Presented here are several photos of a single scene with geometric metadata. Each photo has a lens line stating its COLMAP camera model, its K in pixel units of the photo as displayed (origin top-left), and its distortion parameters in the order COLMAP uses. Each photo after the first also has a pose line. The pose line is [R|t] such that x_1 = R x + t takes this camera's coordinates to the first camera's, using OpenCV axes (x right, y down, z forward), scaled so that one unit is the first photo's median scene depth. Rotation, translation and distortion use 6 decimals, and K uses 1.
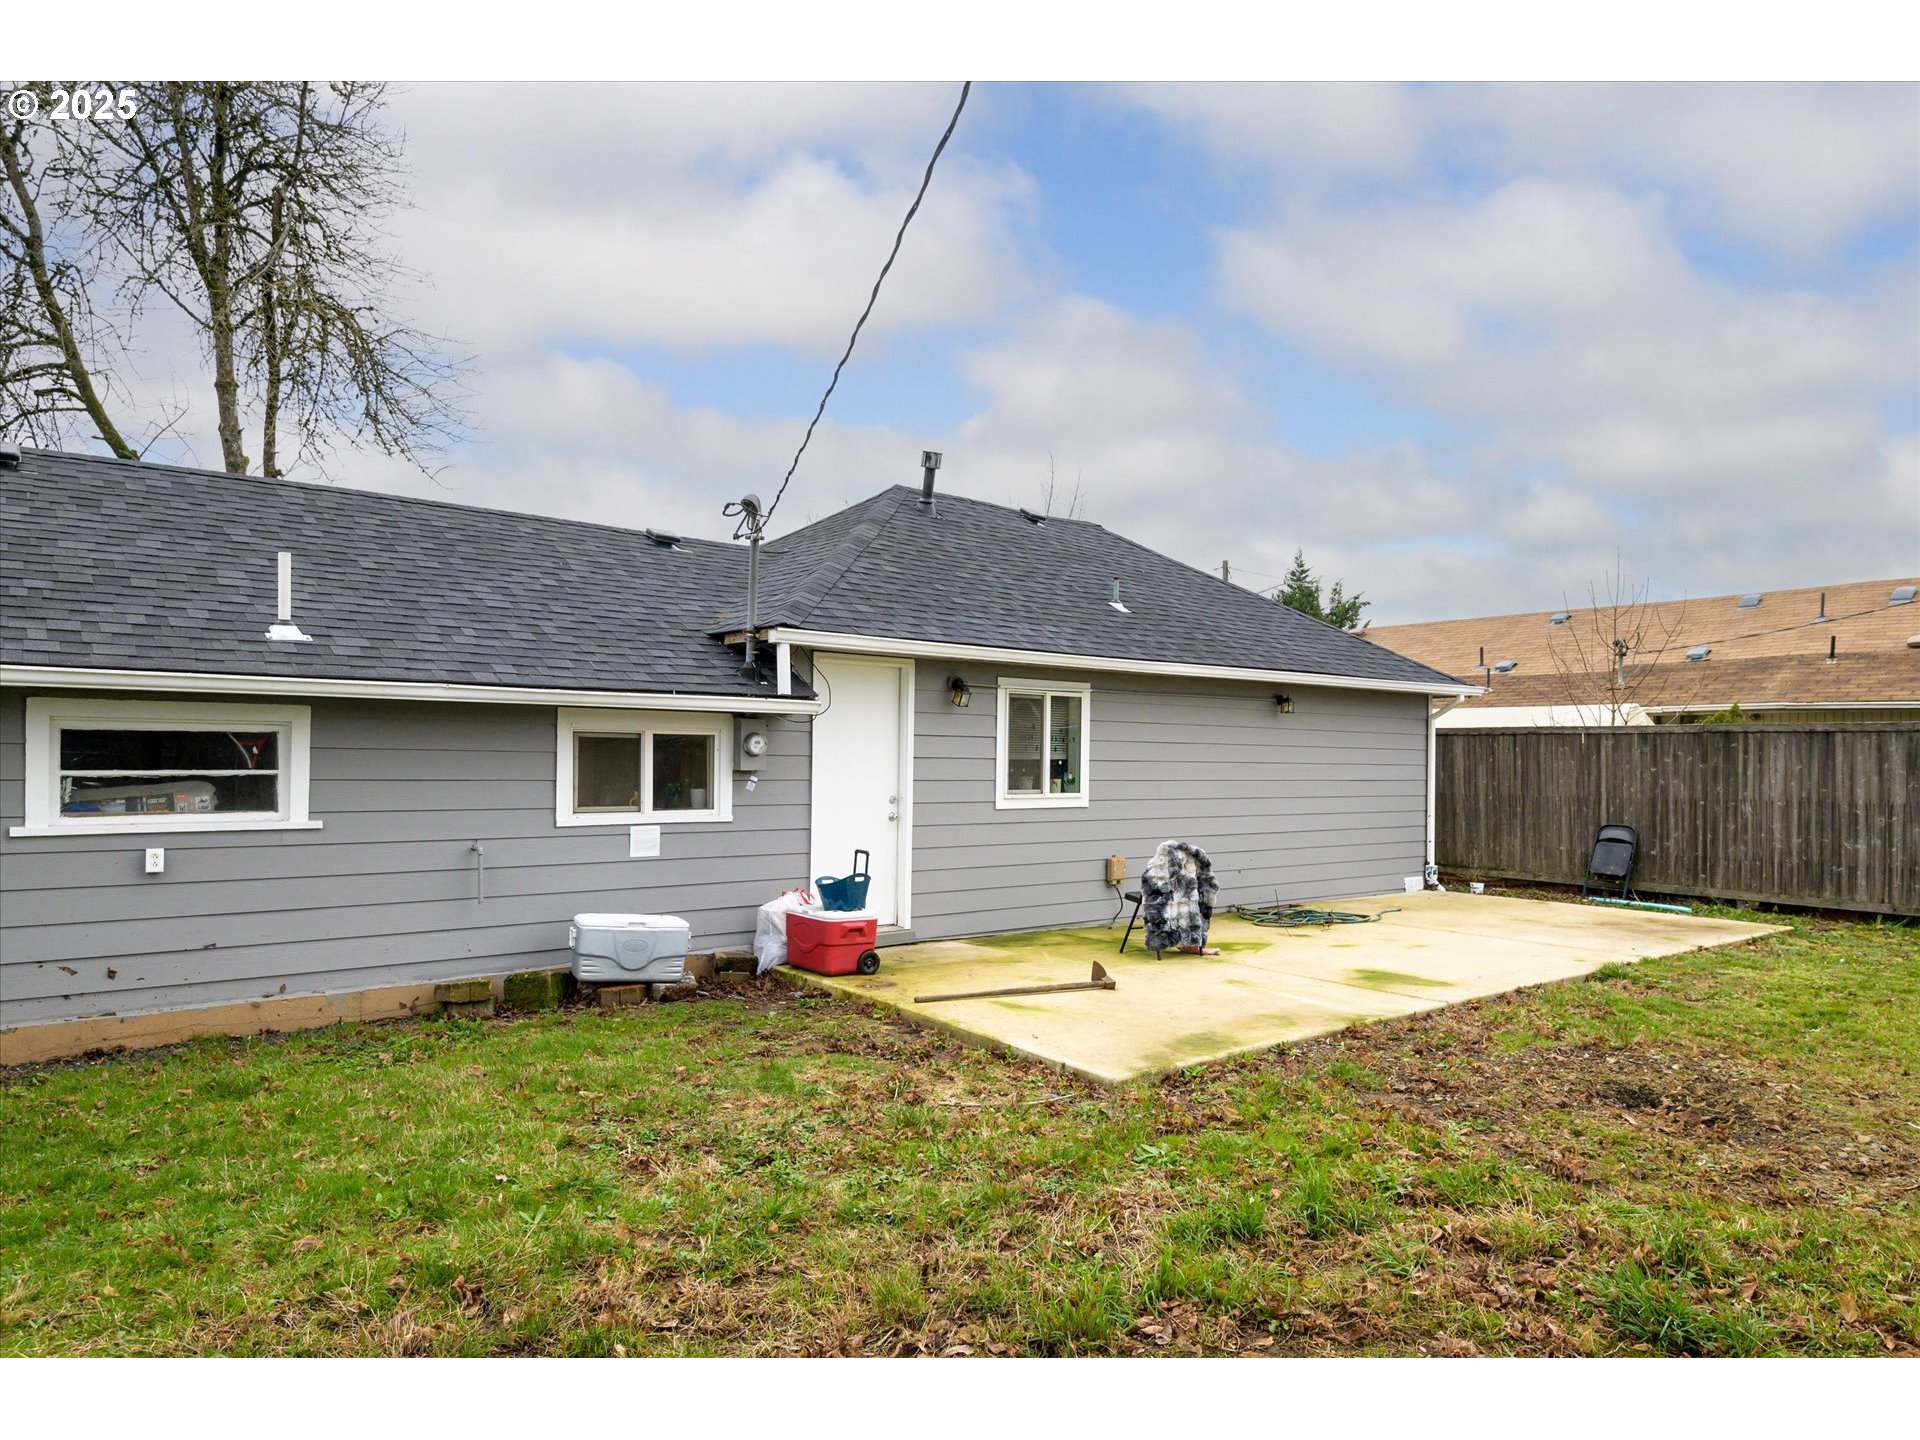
lens RADIAL K [[1223.0, 0, 966.4], [0, 1223.0, 747.3], [0, 0, 1]] dist [0.029085, -0.020445]
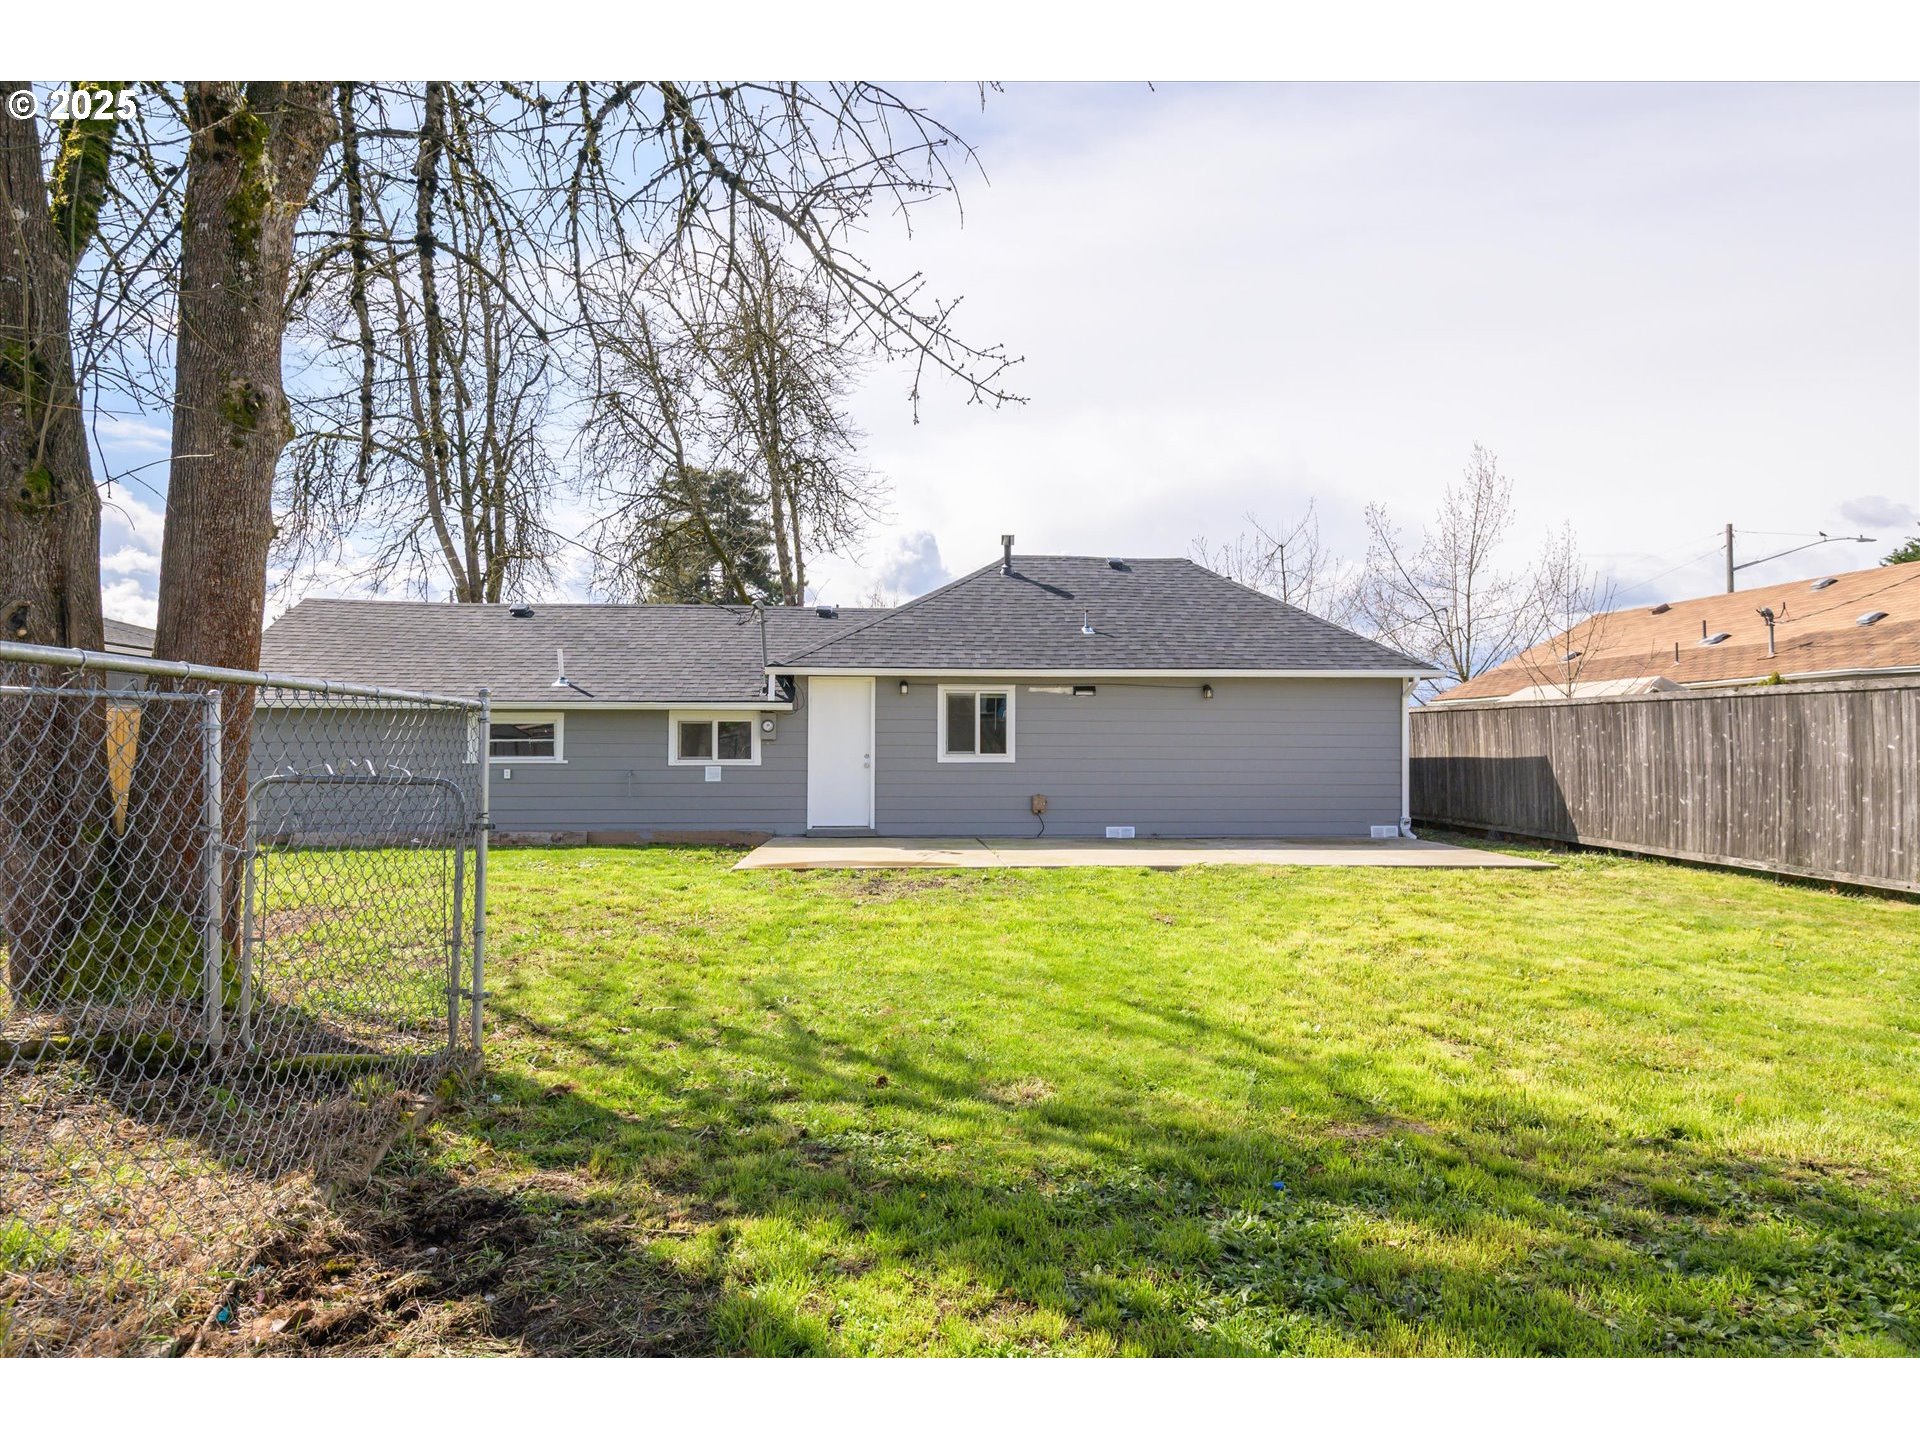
lens RADIAL K [[1152.7, 0, 958.1], [0, 1152.7, 728.4], [0, 0, 1]] dist [0.023568, -0.004084]
pose [[0.826024, -0.014345, -0.563452, 0.875068], [0.012433, 0.999897, -0.007229, 0.014611], [0.563497, -0.001034, 0.826117, -0.278291]]
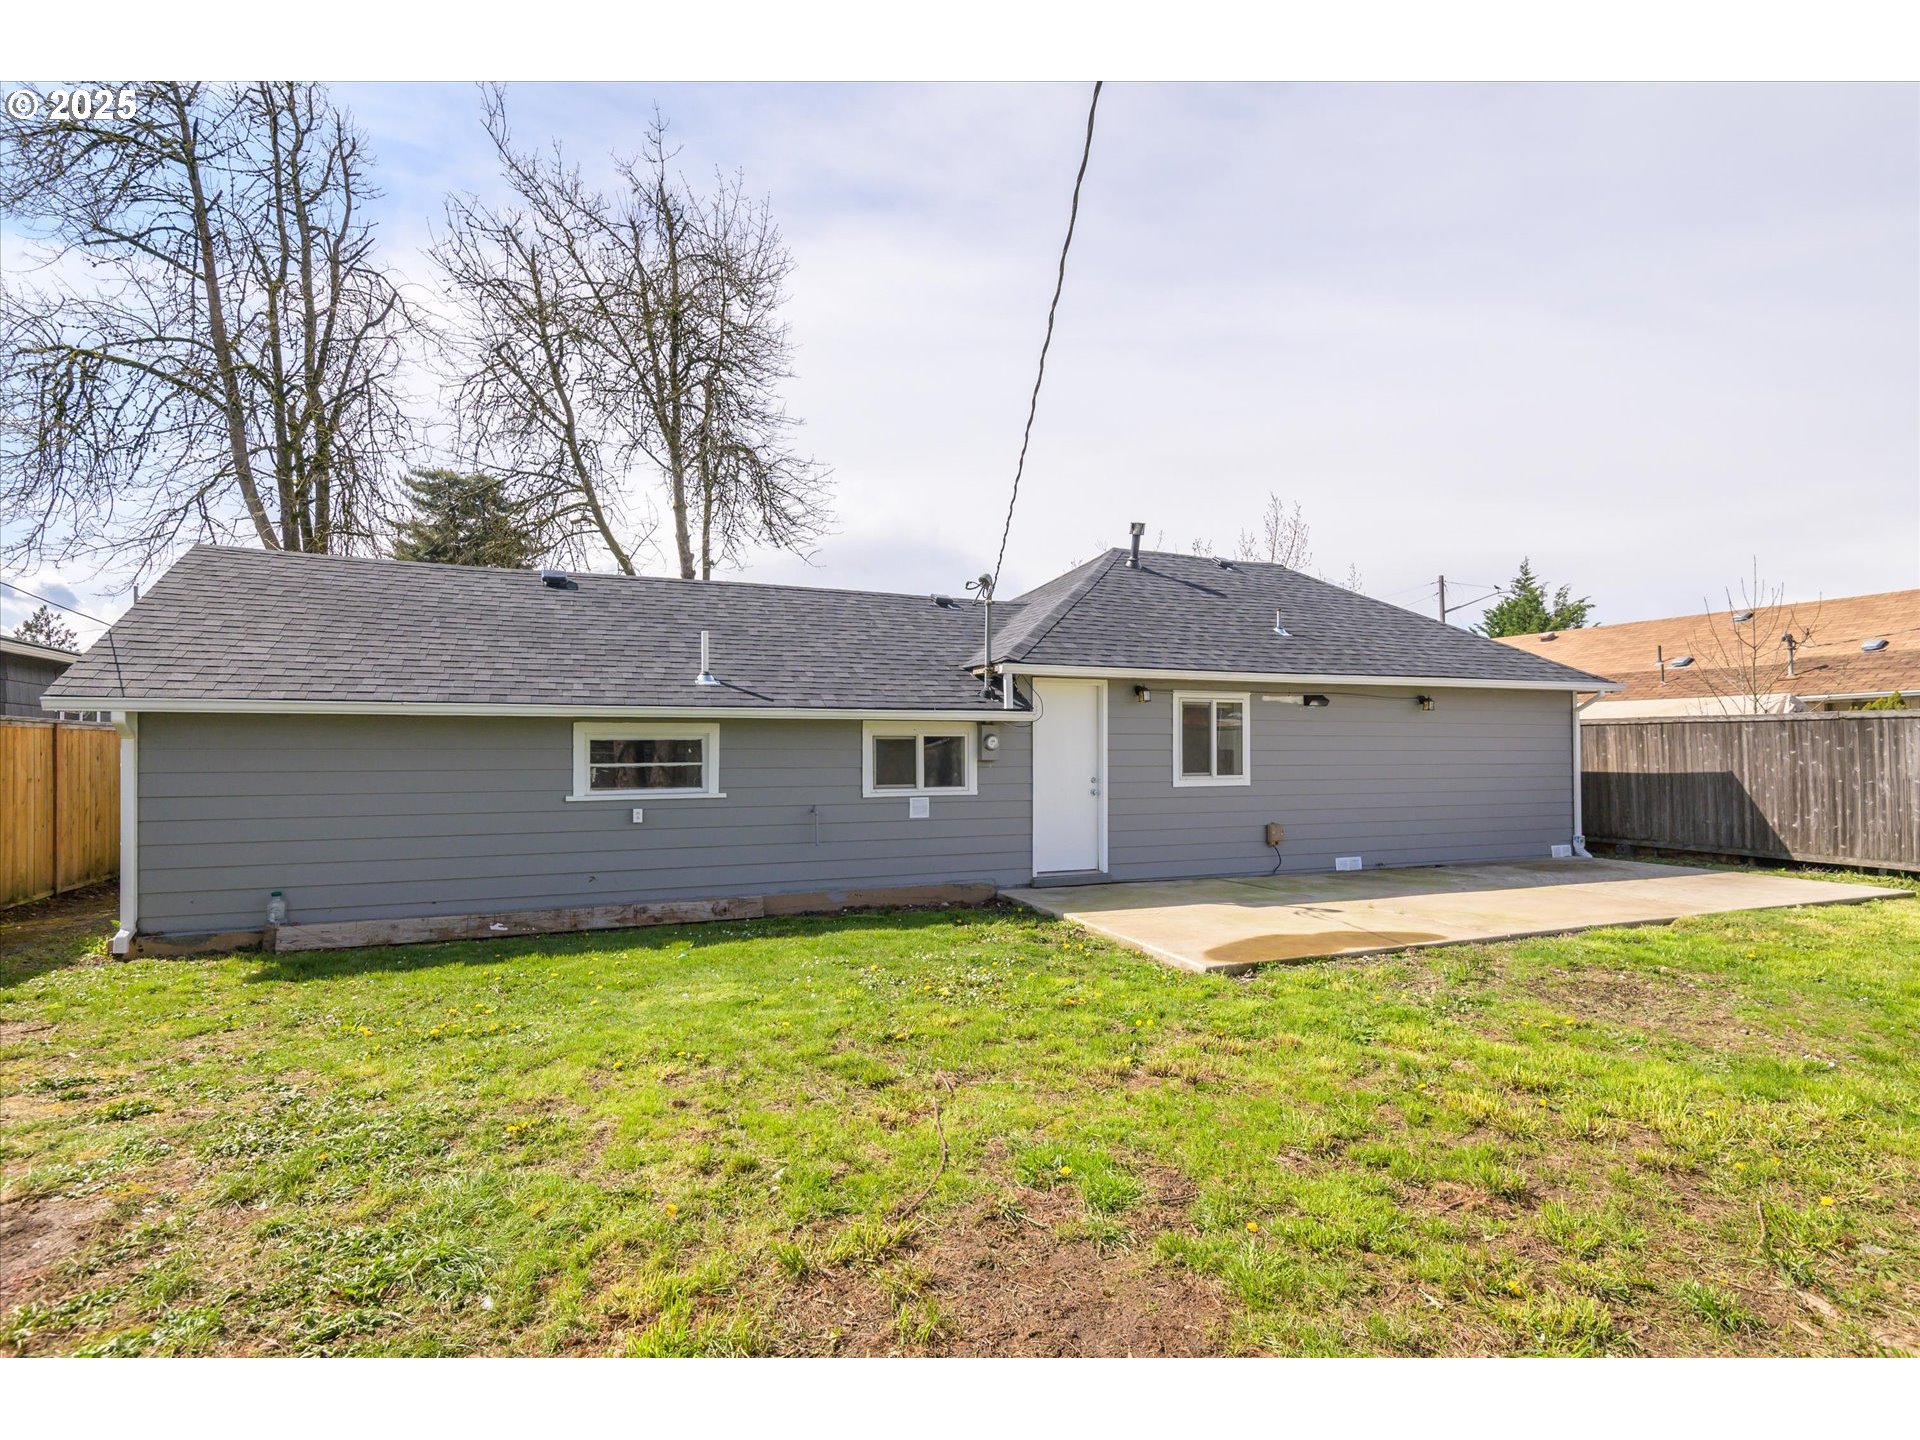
lens RADIAL K [[988.3, 0, 951.9], [0, 988.3, 727.2], [0, 0, 1]] dist [0.022699, -0.016096]
pose [[0.961113, -0.018814, -0.275515, 0.084980], [0.014833, 0.999753, -0.016526, -0.001230], [0.275758, 0.011797, 0.961155, -0.120949]]
